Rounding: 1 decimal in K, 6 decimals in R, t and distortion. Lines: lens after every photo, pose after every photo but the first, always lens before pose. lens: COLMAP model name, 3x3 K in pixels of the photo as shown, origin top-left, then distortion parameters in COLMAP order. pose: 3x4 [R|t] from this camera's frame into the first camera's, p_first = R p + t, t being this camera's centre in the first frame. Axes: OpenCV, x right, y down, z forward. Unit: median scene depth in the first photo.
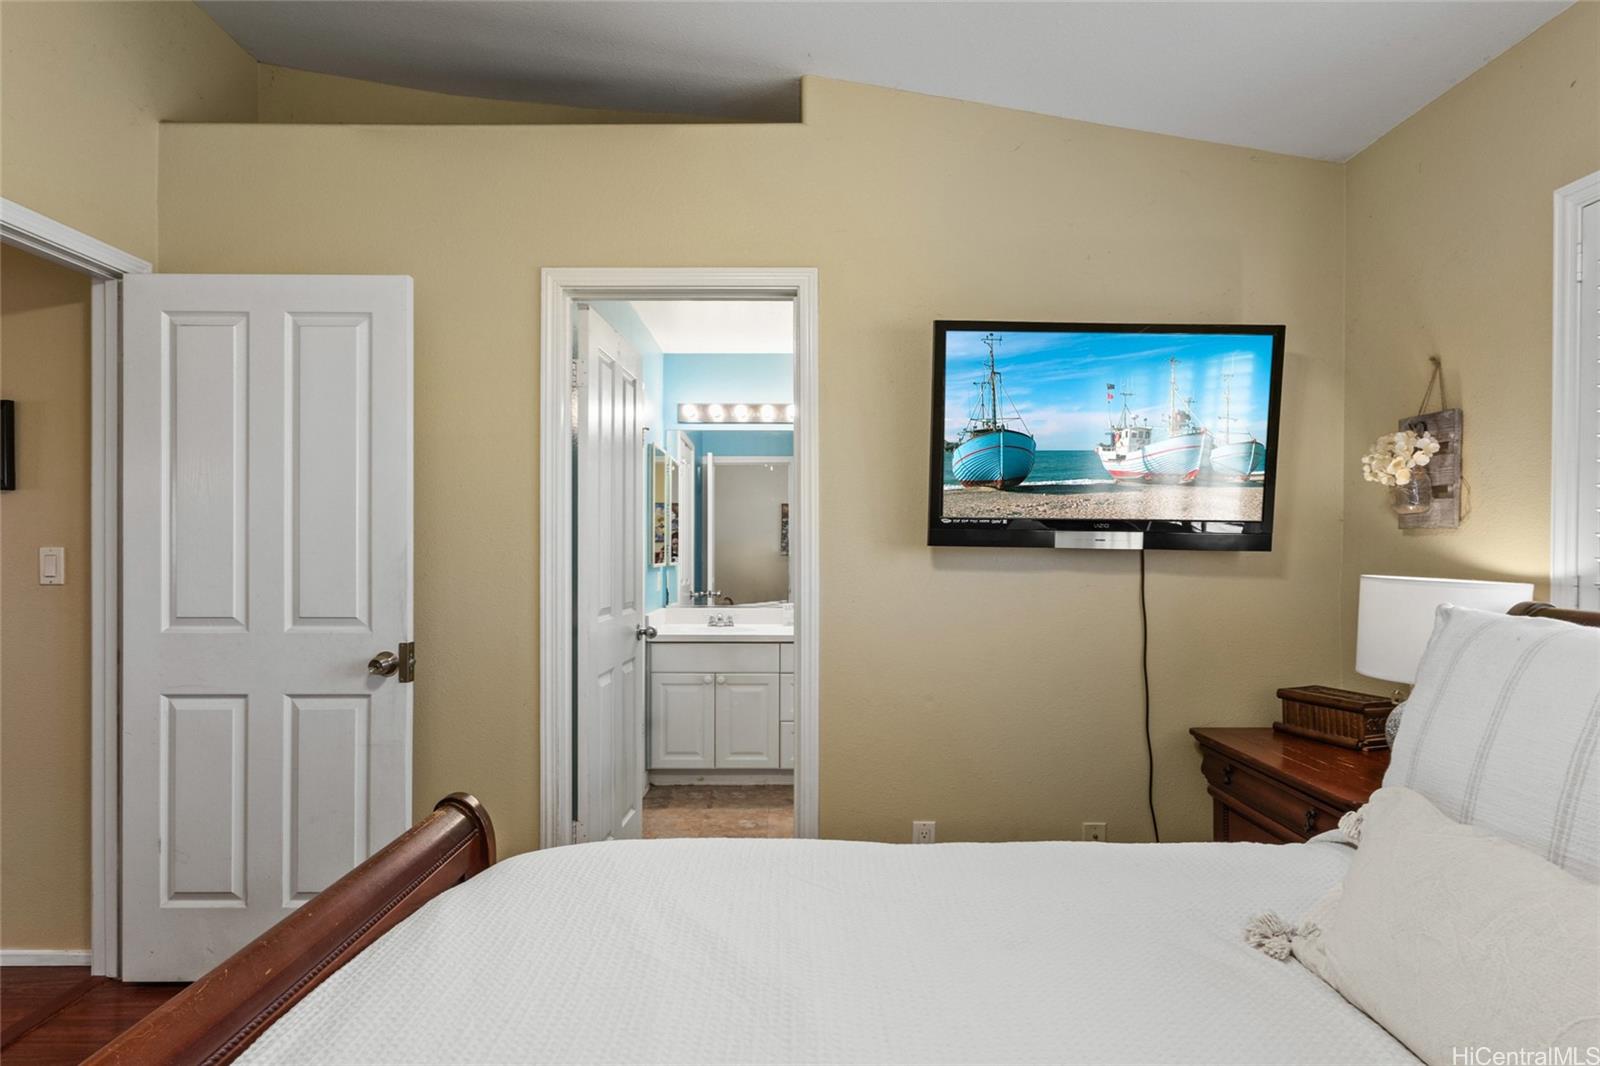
lens RADIAL K [[792.7, 0, 792.8], [0, 792.7, 554.7], [0, 0, 1]] dist [-0.000885, 0.000125]
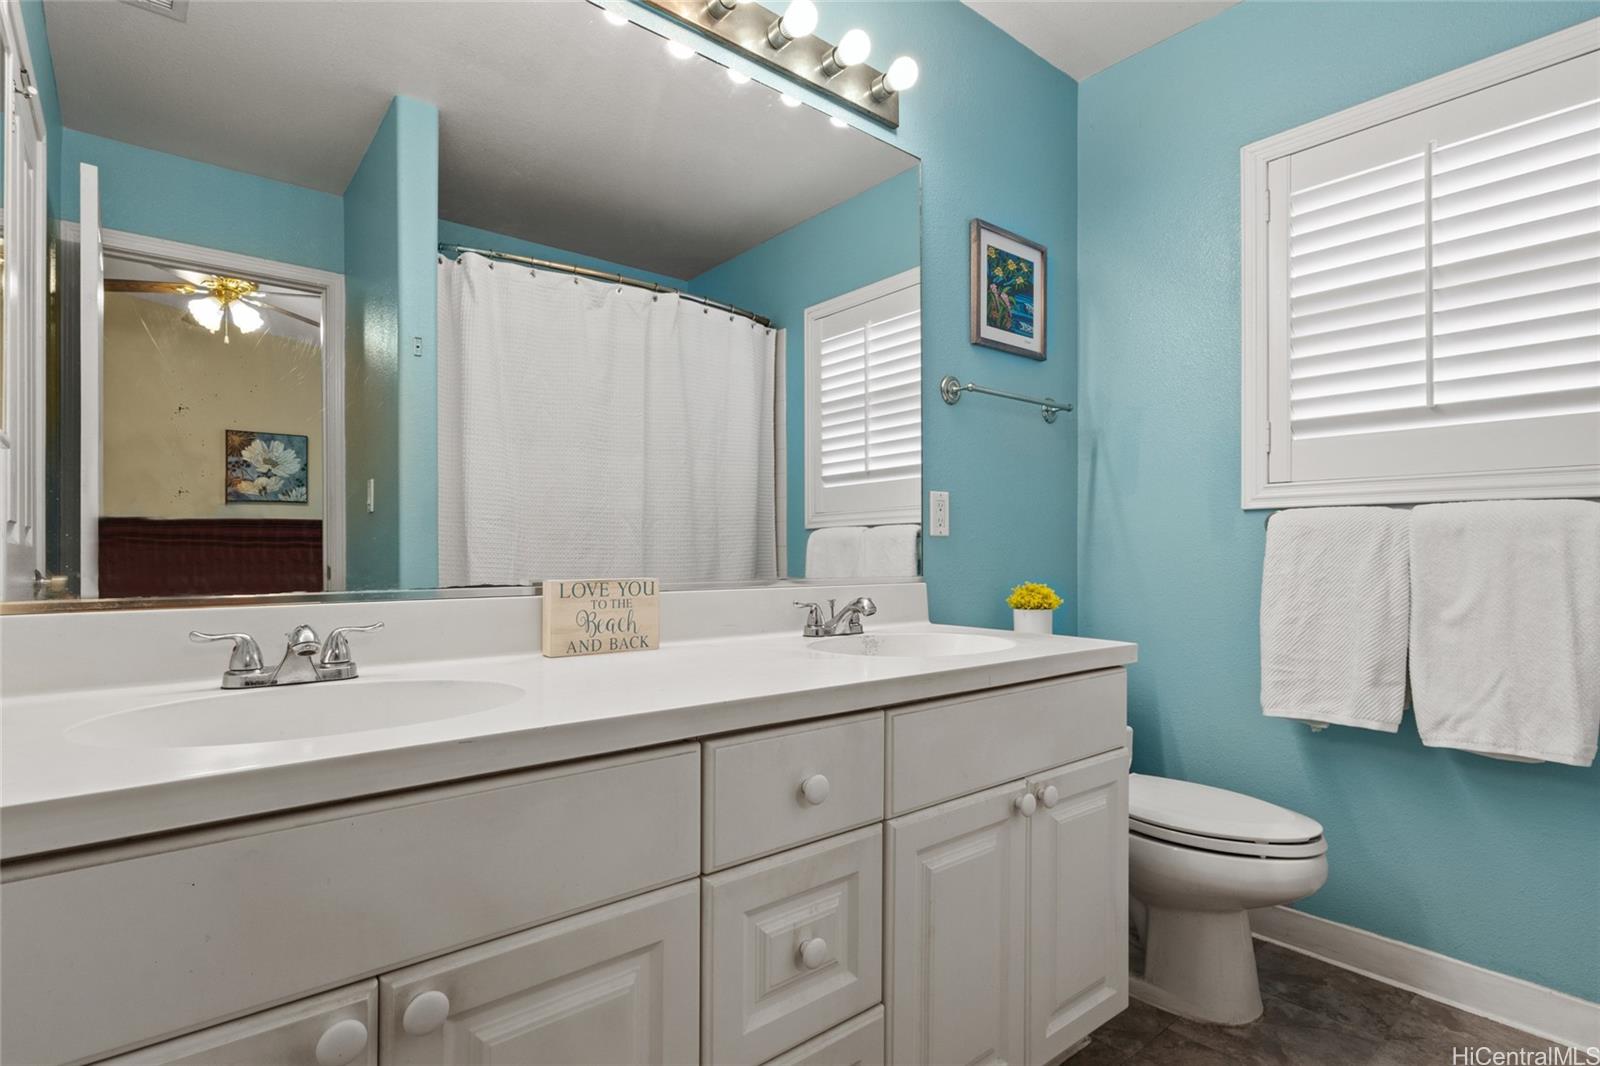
lens RADIAL K [[792.7, 0, 792.8], [0, 792.7, 554.7], [0, 0, 1]] dist [-0.000885, 0.000125]
pose [[0.783451, -0.005100, 0.621433, -0.105626], [0.002117, 0.999982, 0.005537, 0.046045], [-0.621450, -0.003022, 0.783448, 0.640398]]
